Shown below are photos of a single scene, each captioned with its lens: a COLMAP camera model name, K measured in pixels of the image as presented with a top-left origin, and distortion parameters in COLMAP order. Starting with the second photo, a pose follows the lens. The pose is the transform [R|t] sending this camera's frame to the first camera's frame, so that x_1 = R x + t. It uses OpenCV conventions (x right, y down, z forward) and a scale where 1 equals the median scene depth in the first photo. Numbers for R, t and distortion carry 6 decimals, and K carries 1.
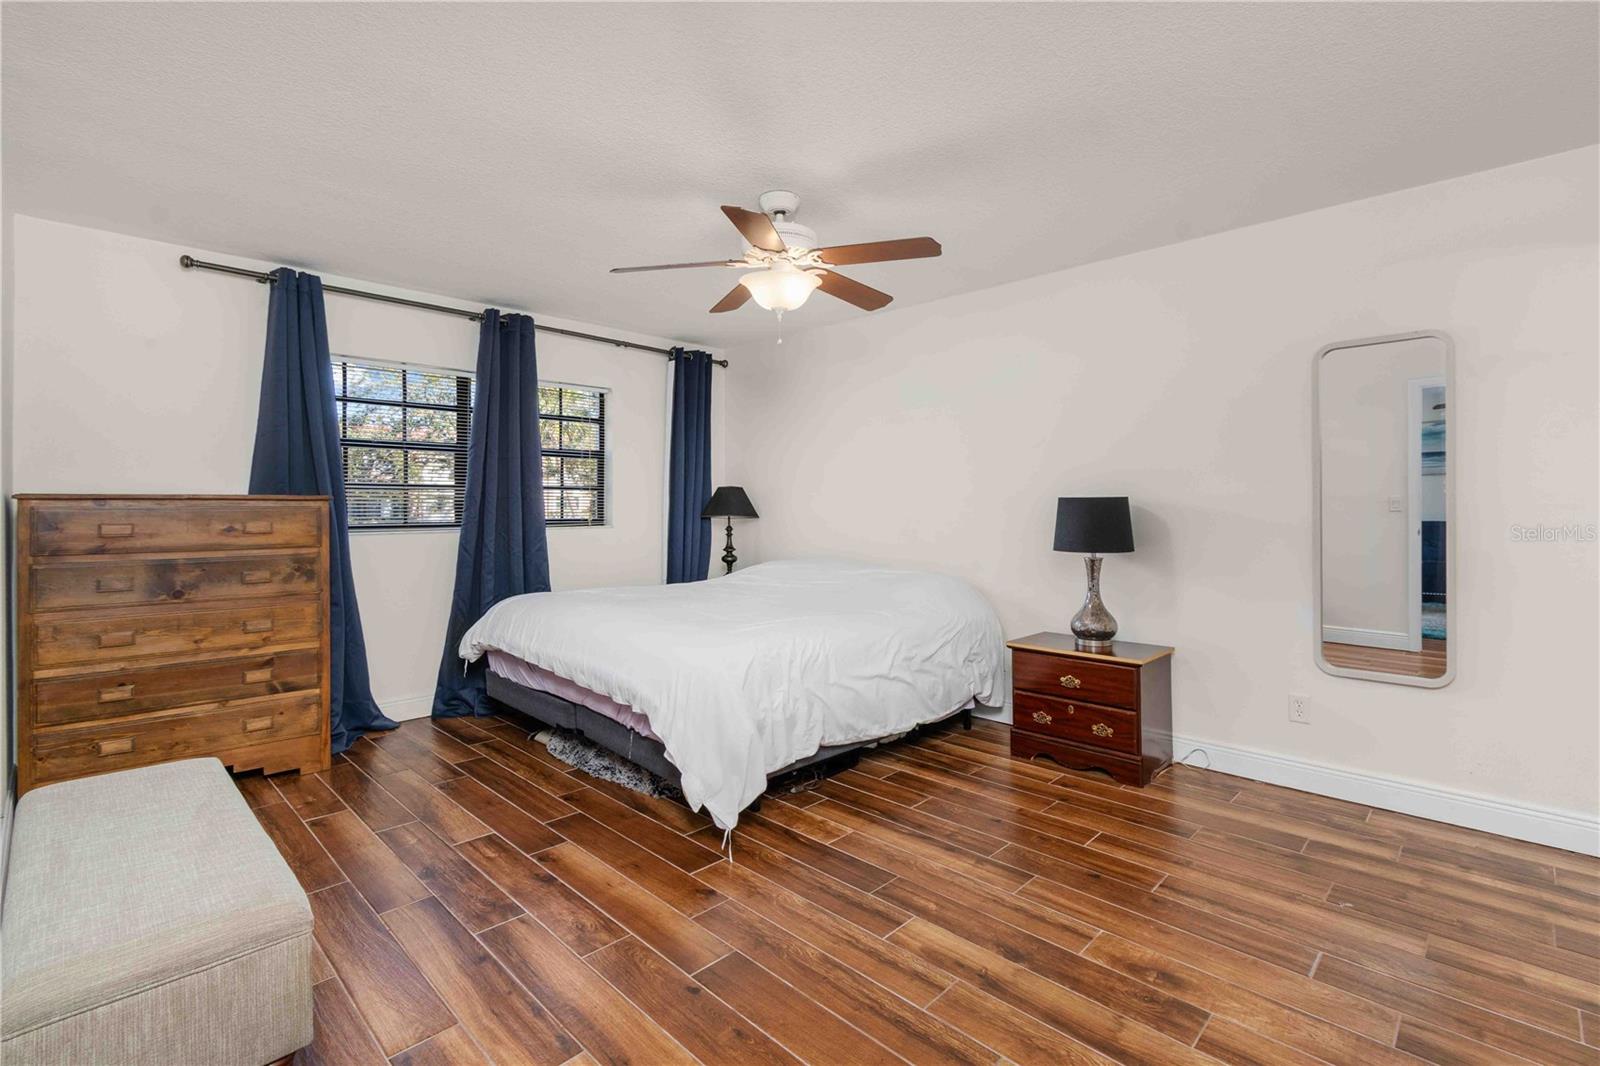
lens RADIAL K [[725.4, 0, 795.6], [0, 725.4, 501.7], [0, 0, 1]] dist [0.003908, 0.000681]
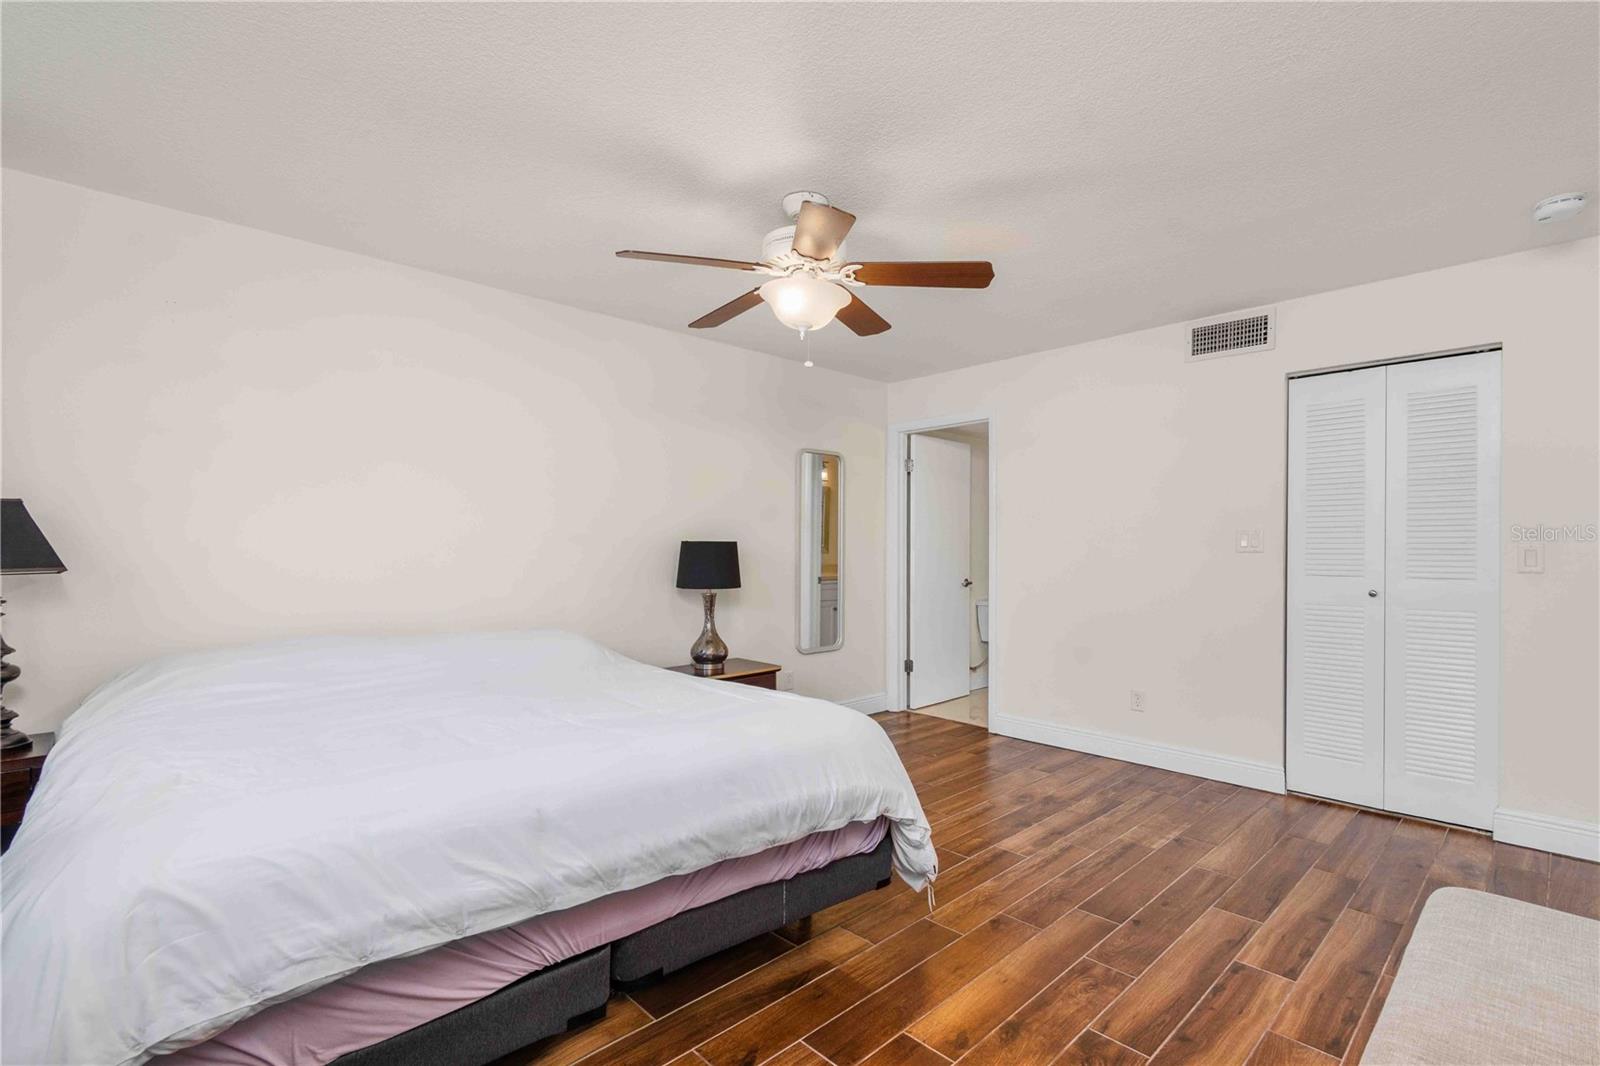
lens RADIAL K [[746.5, 0, 802.7], [0, 746.5, 540.2], [0, 0, 1]] dist [0.000042, 0.000467]
pose [[0.017364, 0.014709, 0.999741, -1.235864], [-0.014008, 0.999797, -0.014466, 0.011533], [-0.999751, -0.013753, 0.017566, 1.304462]]
